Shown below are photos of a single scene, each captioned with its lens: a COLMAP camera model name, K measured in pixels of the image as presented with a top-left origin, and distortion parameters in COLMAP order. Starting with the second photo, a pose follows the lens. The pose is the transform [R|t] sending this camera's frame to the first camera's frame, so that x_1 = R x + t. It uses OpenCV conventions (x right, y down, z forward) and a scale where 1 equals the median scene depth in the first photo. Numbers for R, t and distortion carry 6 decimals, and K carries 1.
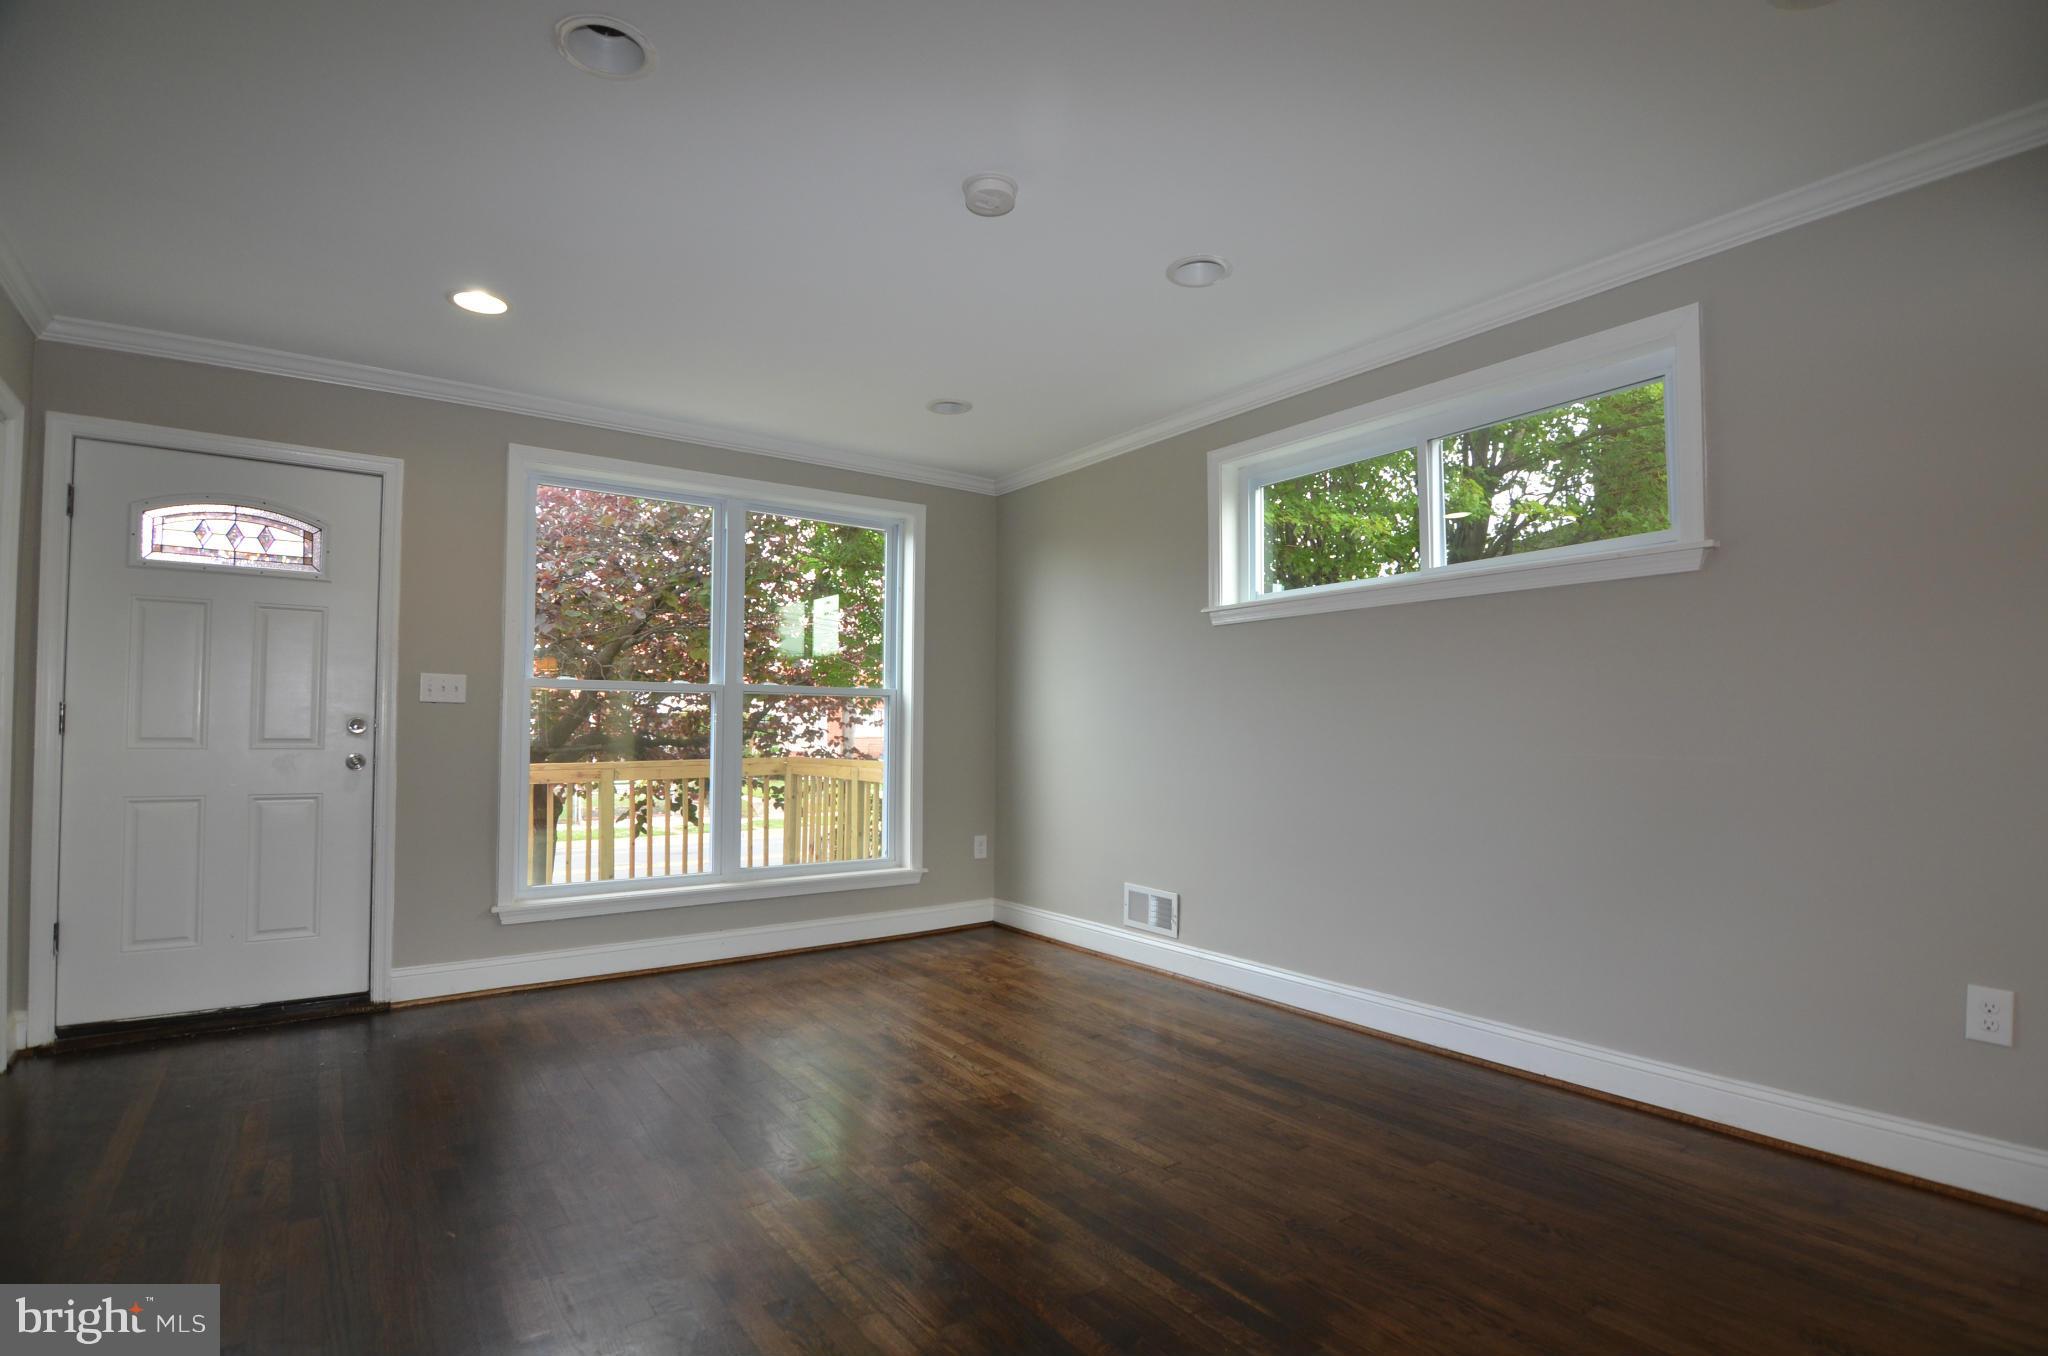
lens RADIAL K [[988.0, 0, 1021.7], [0, 988.0, 705.0], [0, 0, 1]] dist [-0.009245, -0.008441]
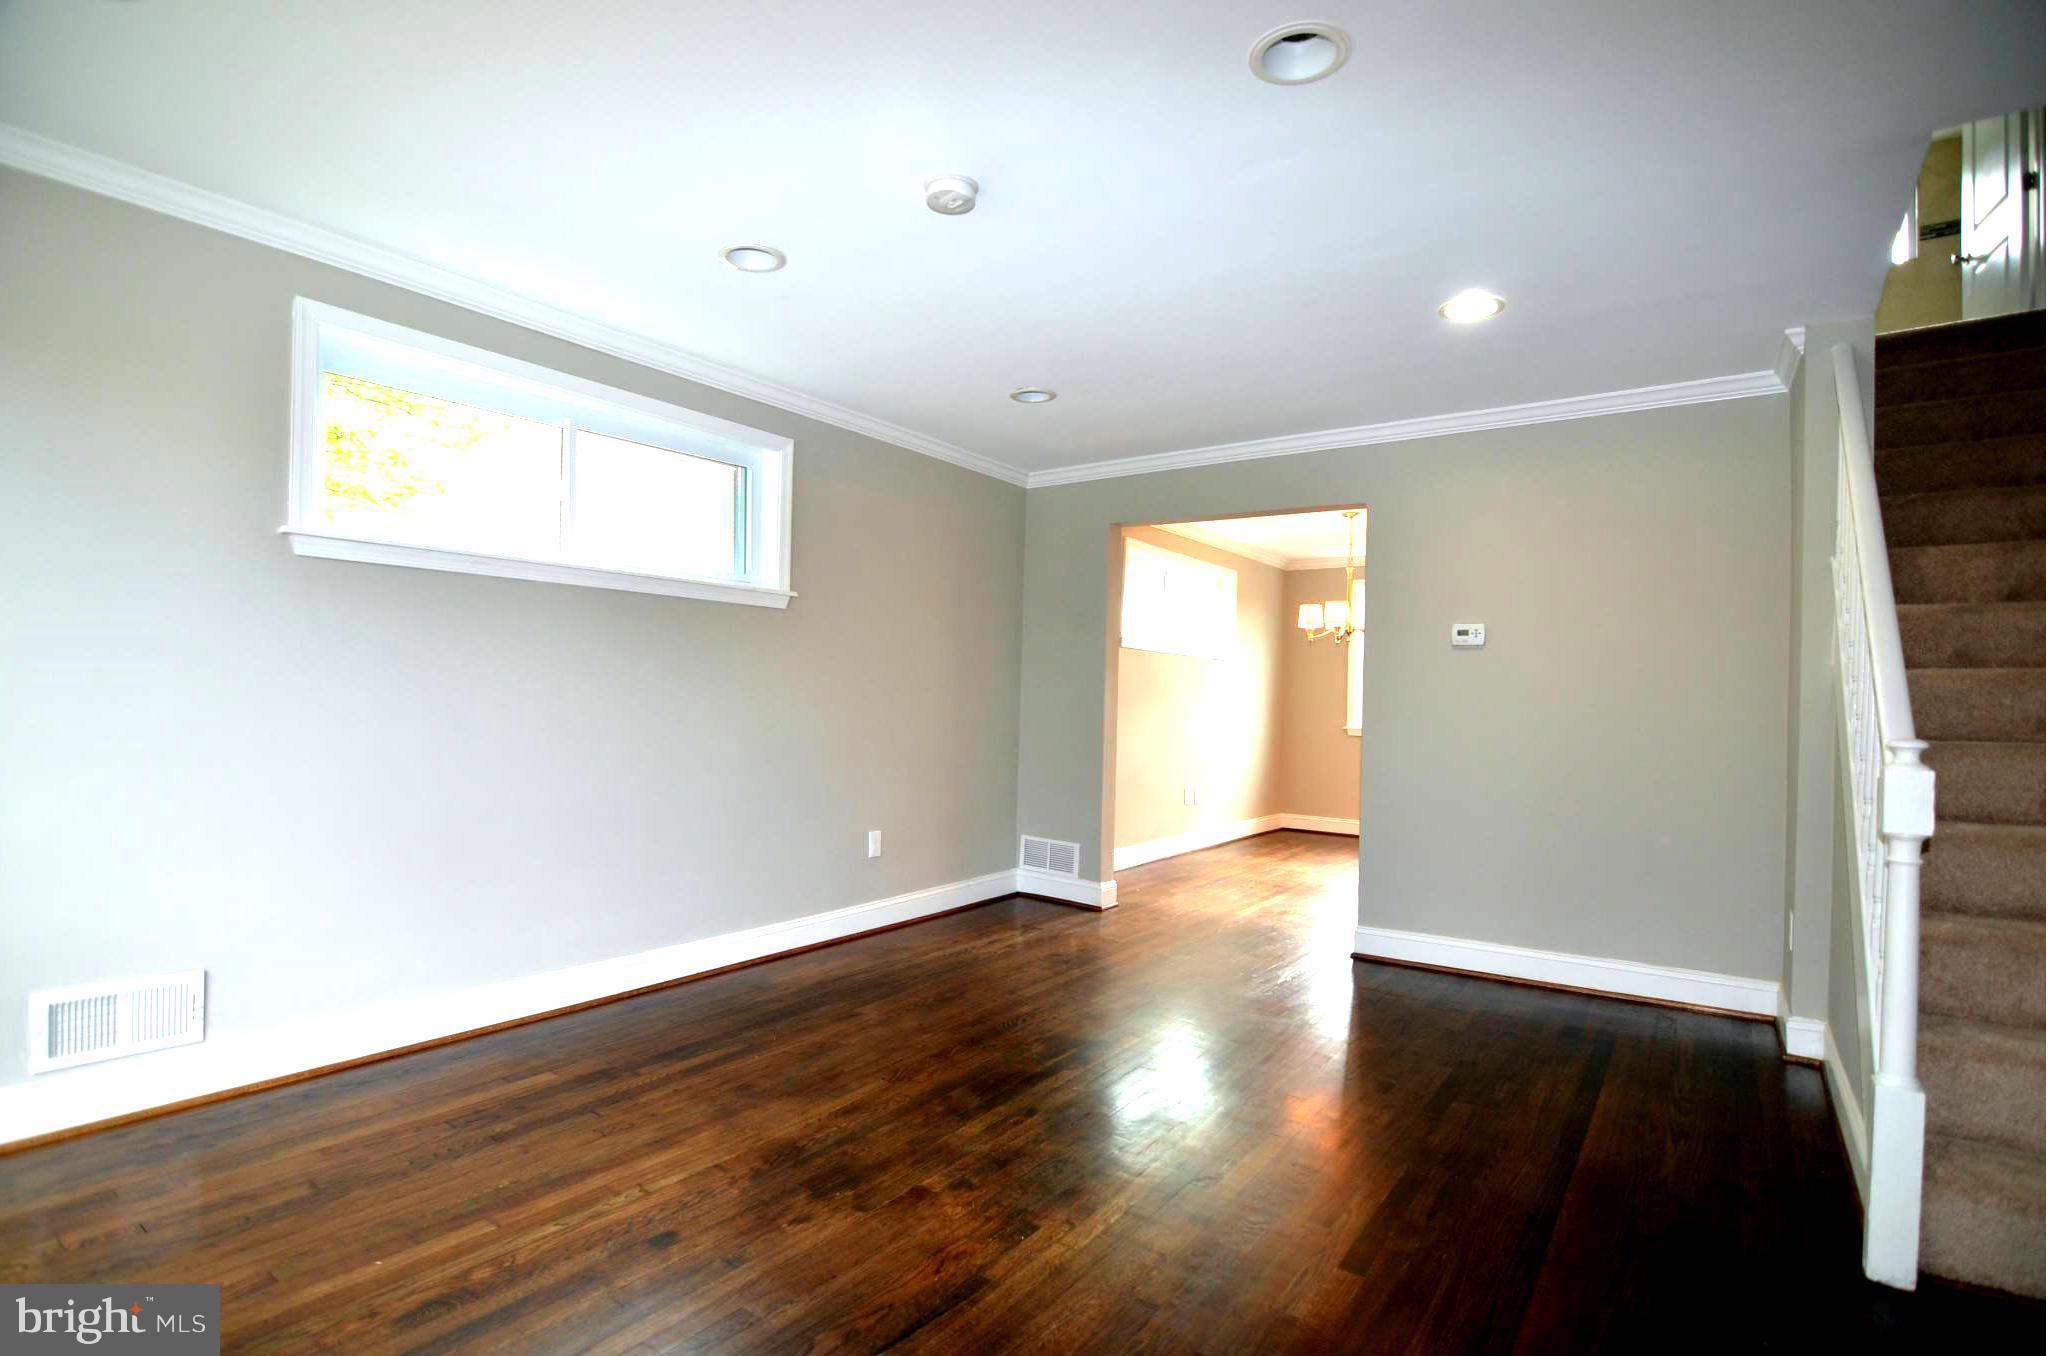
lens RADIAL K [[988.0, 0, 1023.8], [0, 988.0, 686.4], [0, 0, 1]] dist [-0.009245, -0.008441]
pose [[-0.321373, 0.006727, 0.946929, -0.683080], [-0.041965, 0.998891, -0.021339, 0.004181], [-0.946022, -0.046595, -0.320735, 0.821958]]
